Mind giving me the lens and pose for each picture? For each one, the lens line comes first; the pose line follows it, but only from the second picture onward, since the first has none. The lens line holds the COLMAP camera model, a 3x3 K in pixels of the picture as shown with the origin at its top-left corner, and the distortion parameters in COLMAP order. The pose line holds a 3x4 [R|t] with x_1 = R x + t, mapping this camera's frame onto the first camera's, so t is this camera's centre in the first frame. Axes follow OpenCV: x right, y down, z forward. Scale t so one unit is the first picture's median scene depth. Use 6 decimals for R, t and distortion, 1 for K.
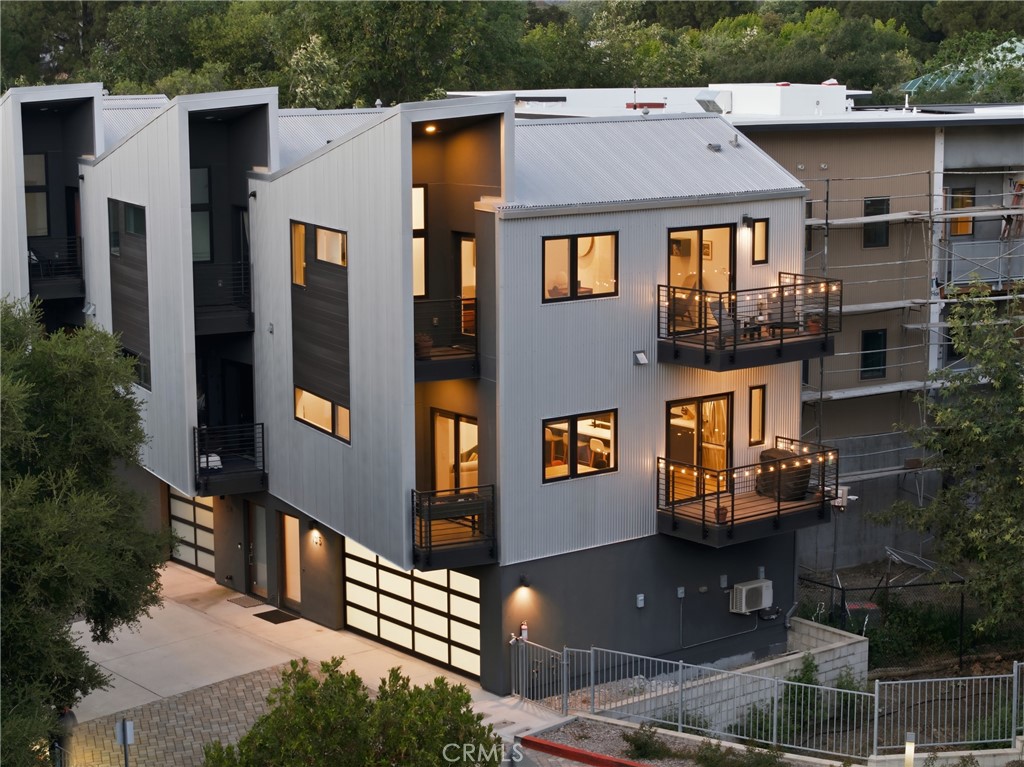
lens RADIAL K [[2039.3, 0, 518.4], [0, 2039.3, 381.7], [0, 0, 1]] dist [-0.052221, 0.000000]
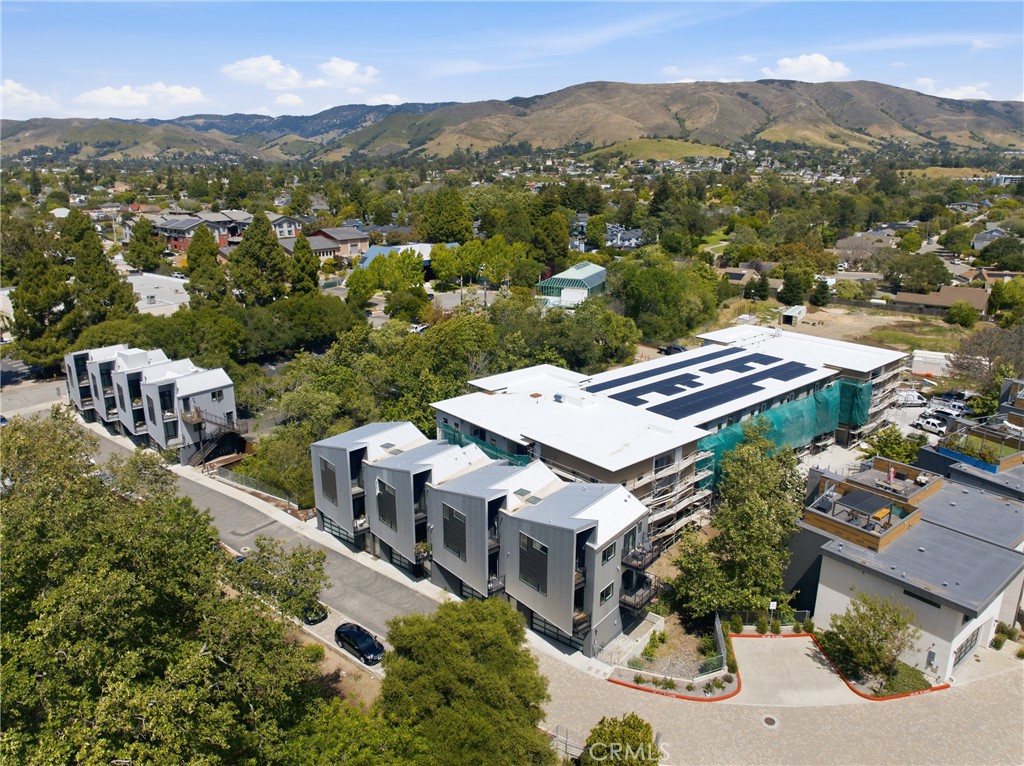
lens RADIAL K [[718.3, 0, 516.0], [0, 718.3, 382.2], [0, 0, 1]] dist [-0.031752, 0.009017]
pose [[0.971126, -0.056356, 0.231815, -0.406613], [0.028677, 0.992228, 0.121088, -0.508134], [-0.236837, -0.110944, 0.965194, -0.229227]]
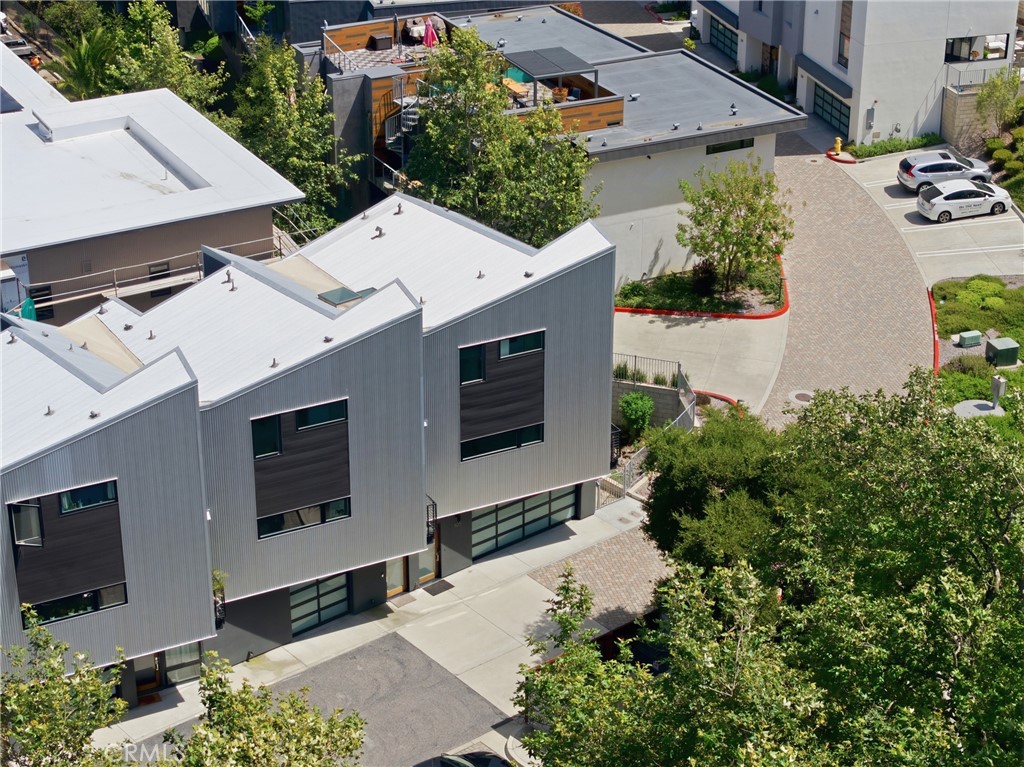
lens RADIAL K [[2039.3, 0, 511.0], [0, 2039.3, 383.3], [0, 0, 1]] dist [-0.052221, 0.000000]
pose [[-0.026075, -0.428625, 0.903106, -1.549286], [0.163869, 0.889360, 0.426833, -0.722211], [-0.986137, 0.159121, 0.047048, 0.891627]]
